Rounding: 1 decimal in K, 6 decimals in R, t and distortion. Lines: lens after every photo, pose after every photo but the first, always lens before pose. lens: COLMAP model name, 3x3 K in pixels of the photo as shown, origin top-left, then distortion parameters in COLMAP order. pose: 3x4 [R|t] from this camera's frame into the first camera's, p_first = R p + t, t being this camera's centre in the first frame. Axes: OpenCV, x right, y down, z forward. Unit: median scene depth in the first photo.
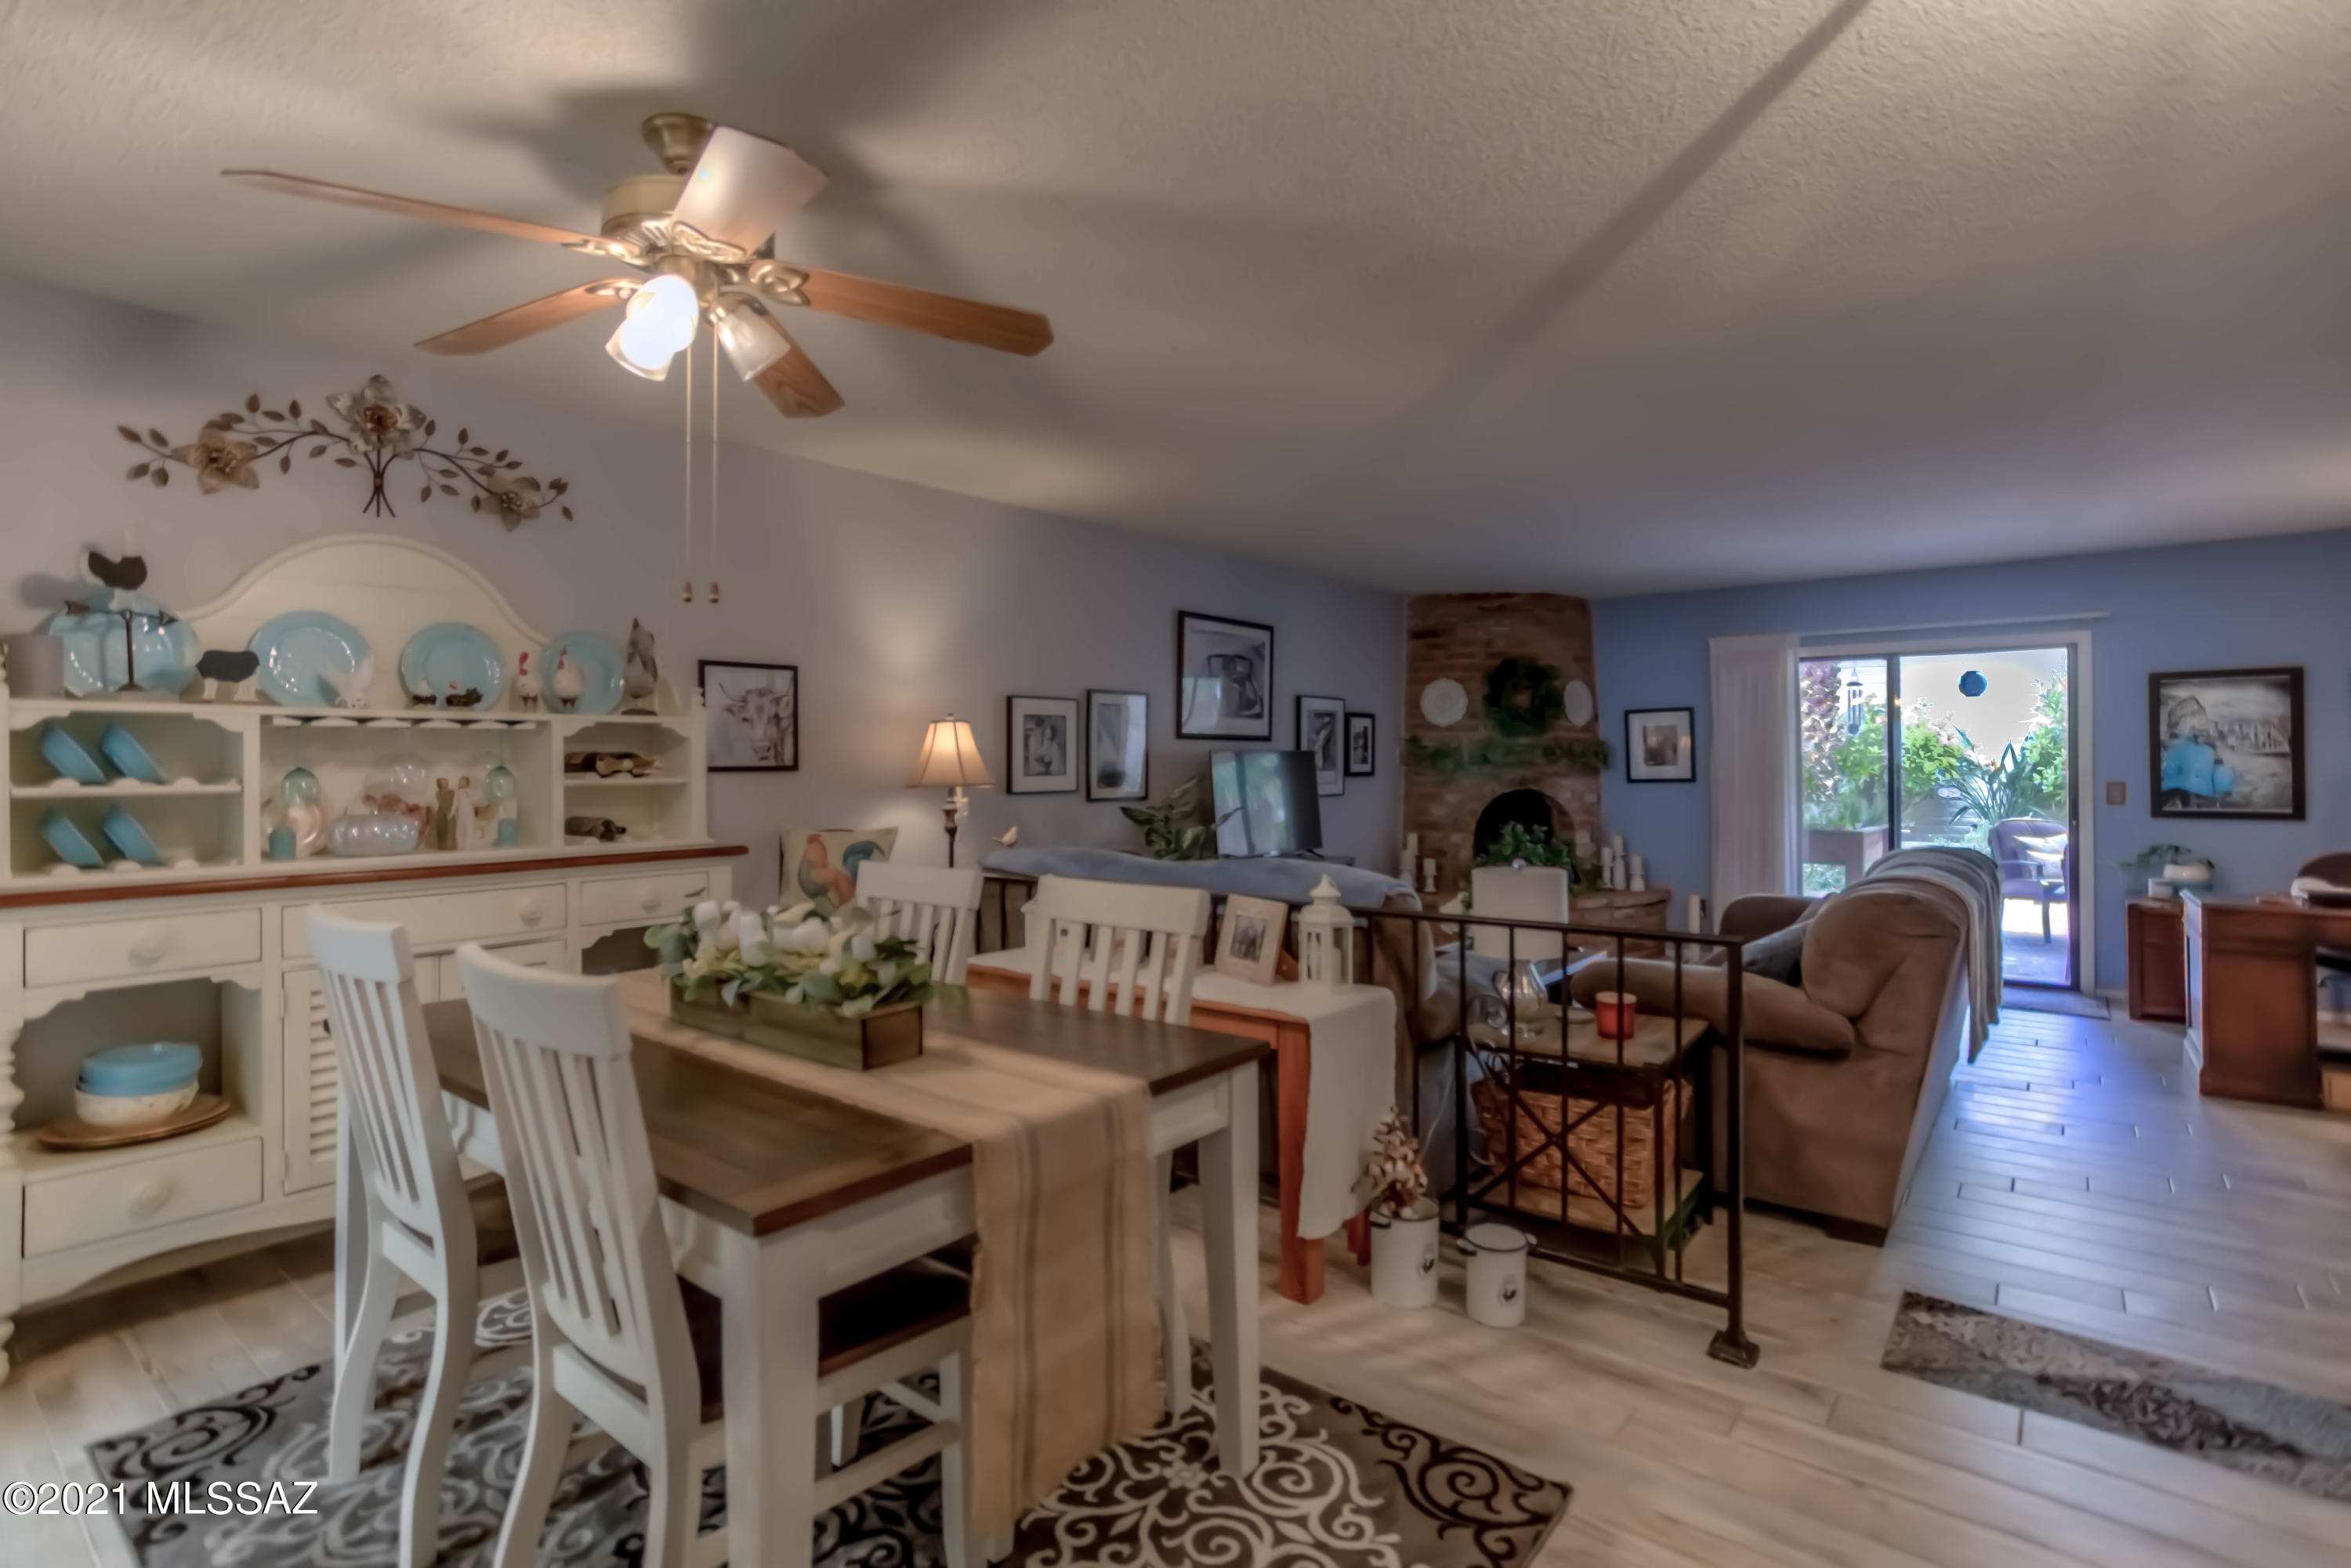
lens RADIAL K [[1142.1, 0, 1171.9], [0, 1142.1, 740.4], [0, 0, 1]] dist [-0.045089, 0.032478]
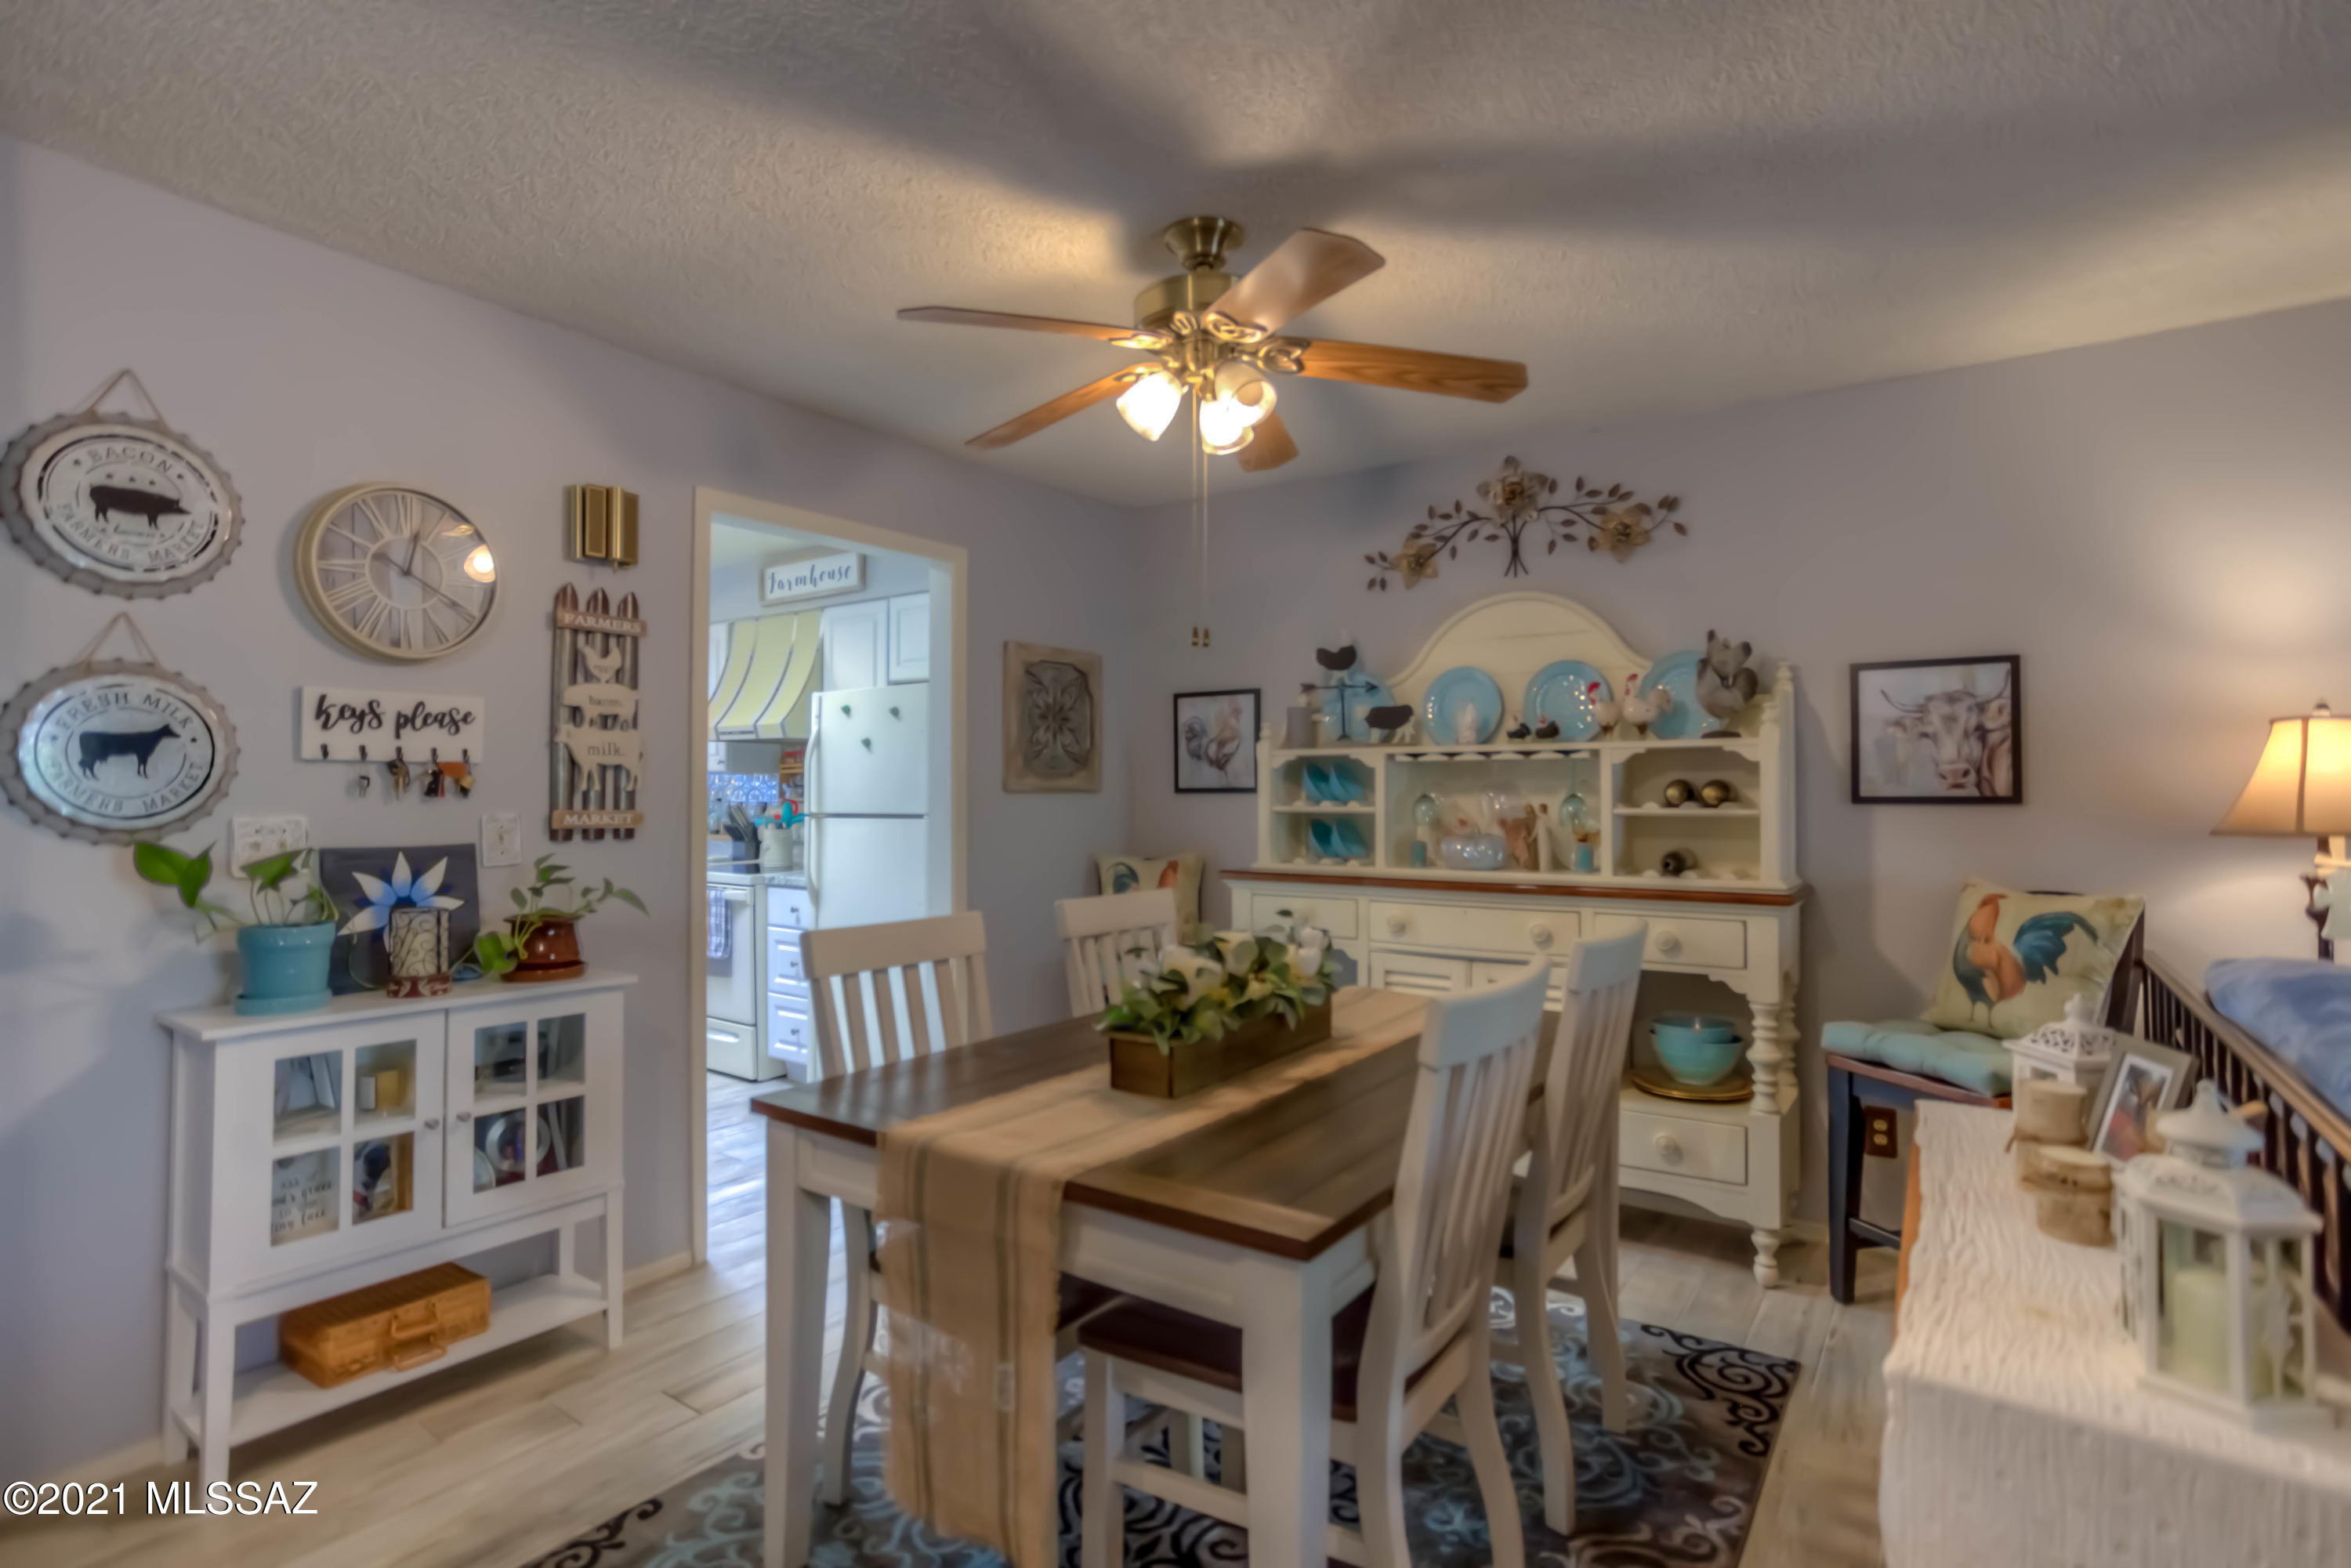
lens RADIAL K [[1155.0, 0, 1170.9], [0, 1155.0, 771.8], [0, 0, 1]] dist [-0.058900, 0.038516]
pose [[0.067153, -0.015235, -0.997626, 0.194536], [0.016171, 0.999769, -0.014179, 0.005010], [0.997612, -0.015181, 0.067384, 0.250273]]
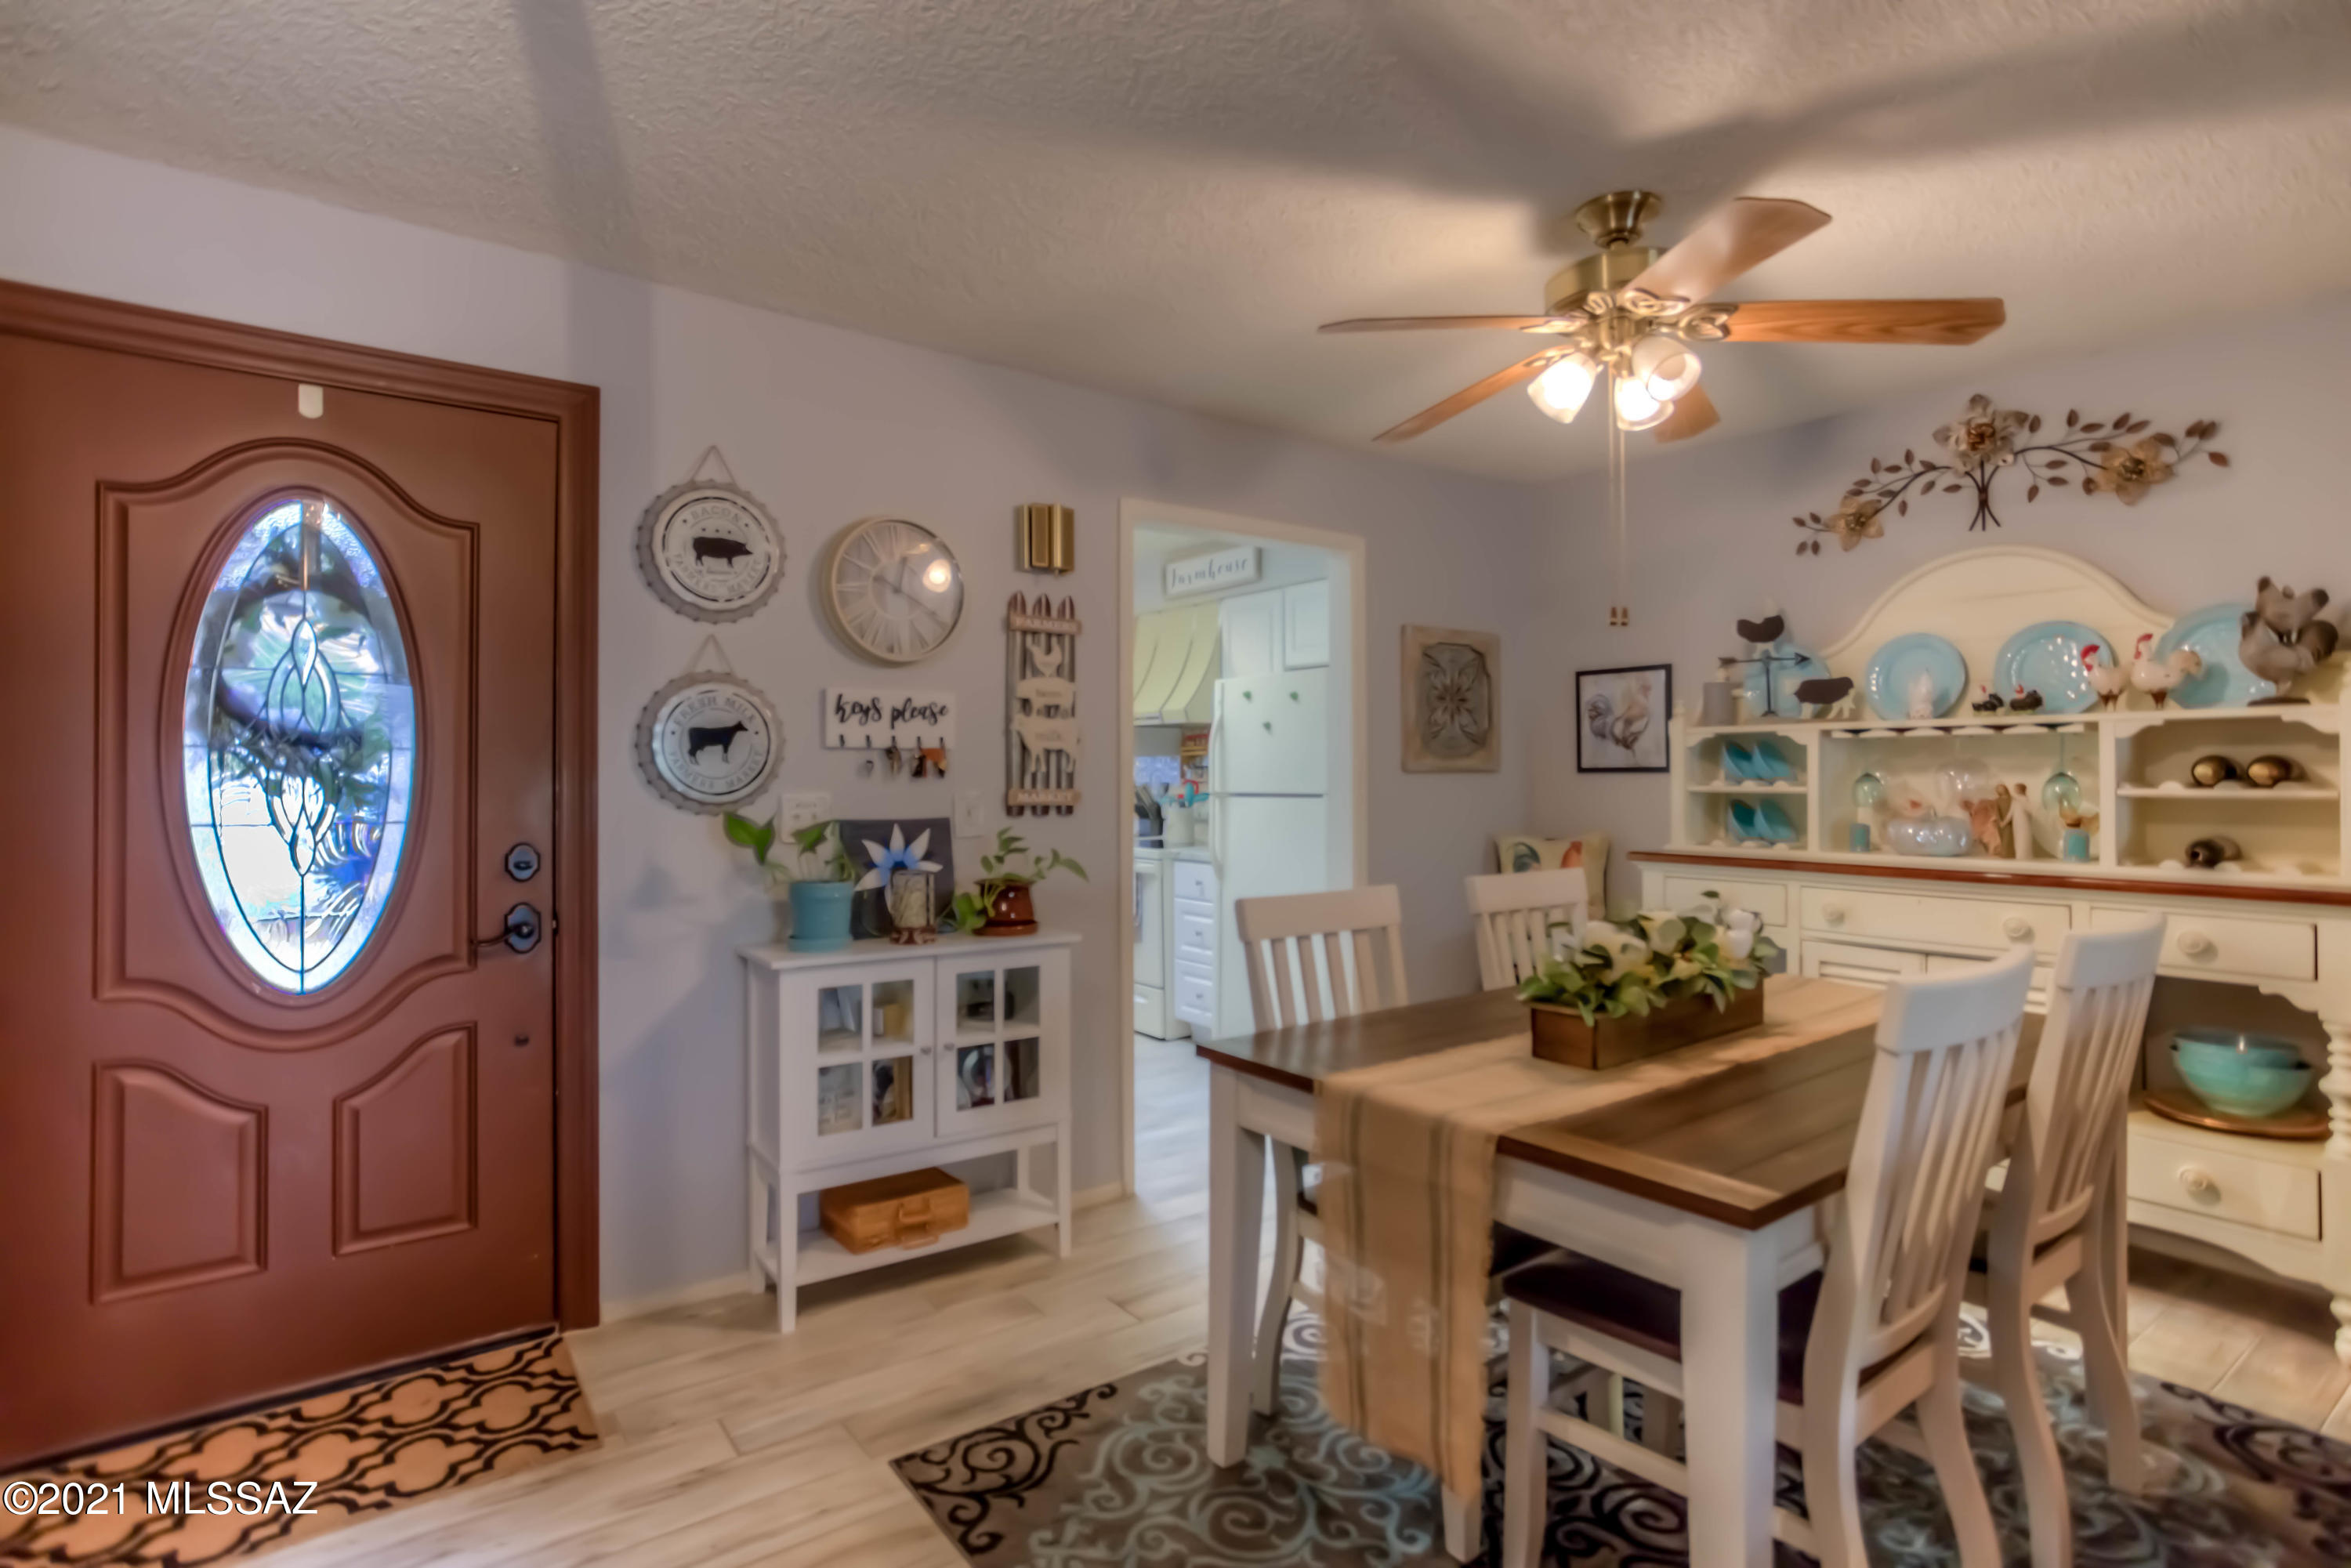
lens RADIAL K [[1136.3, 0, 1160.9], [0, 1136.3, 769.4], [0, 0, 1]] dist [-0.052990, 0.033372]
pose [[-0.270428, -0.000202, -0.962740, 0.206195], [0.018775, 0.999809, -0.005483, 0.005026], [0.962557, -0.019558, -0.270372, 0.244655]]
